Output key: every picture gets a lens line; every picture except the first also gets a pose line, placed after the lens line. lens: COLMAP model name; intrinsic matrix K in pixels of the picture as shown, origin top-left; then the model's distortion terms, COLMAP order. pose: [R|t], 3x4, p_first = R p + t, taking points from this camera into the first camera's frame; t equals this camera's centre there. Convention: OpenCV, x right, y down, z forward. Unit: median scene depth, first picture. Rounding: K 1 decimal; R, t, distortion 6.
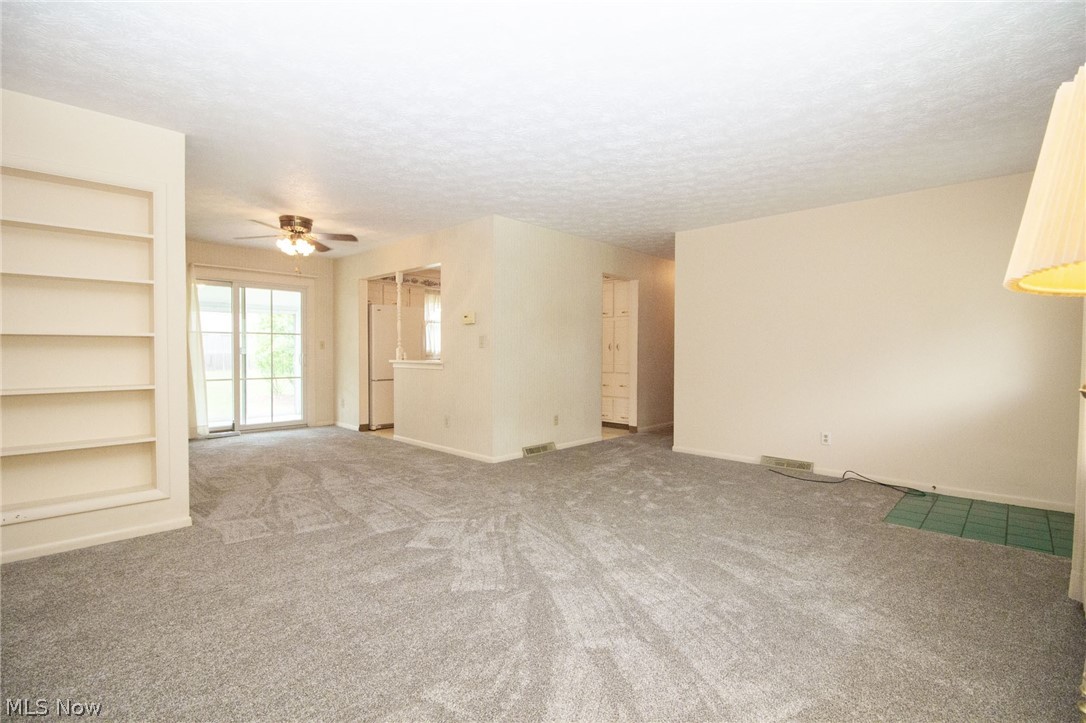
lens RADIAL K [[512.2, 0, 540.4], [0, 512.2, 361.9], [0, 0, 1]] dist [-0.000528, -0.010648]
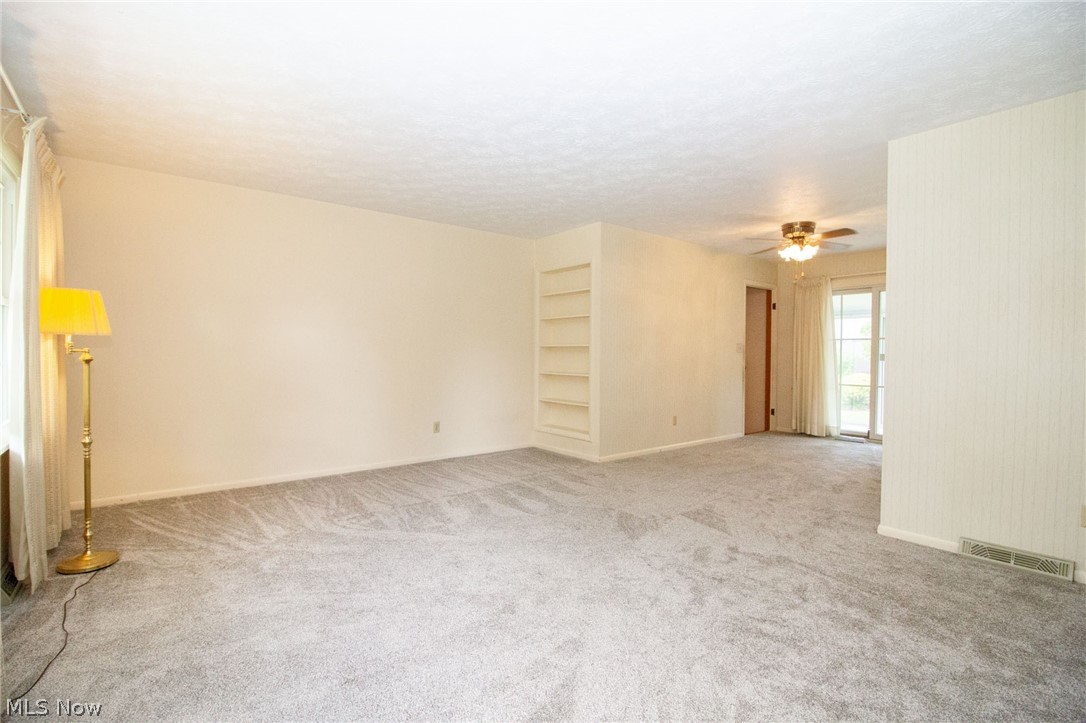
lens RADIAL K [[512.2, 0, 540.4], [0, 512.2, 361.9], [0, 0, 1]] dist [-0.000528, -0.010648]
pose [[-0.139438, 0.012850, -0.990147, 0.557061], [-0.030897, 0.999372, 0.017321, -0.012488], [0.989749, 0.033008, -0.138953, 0.619055]]
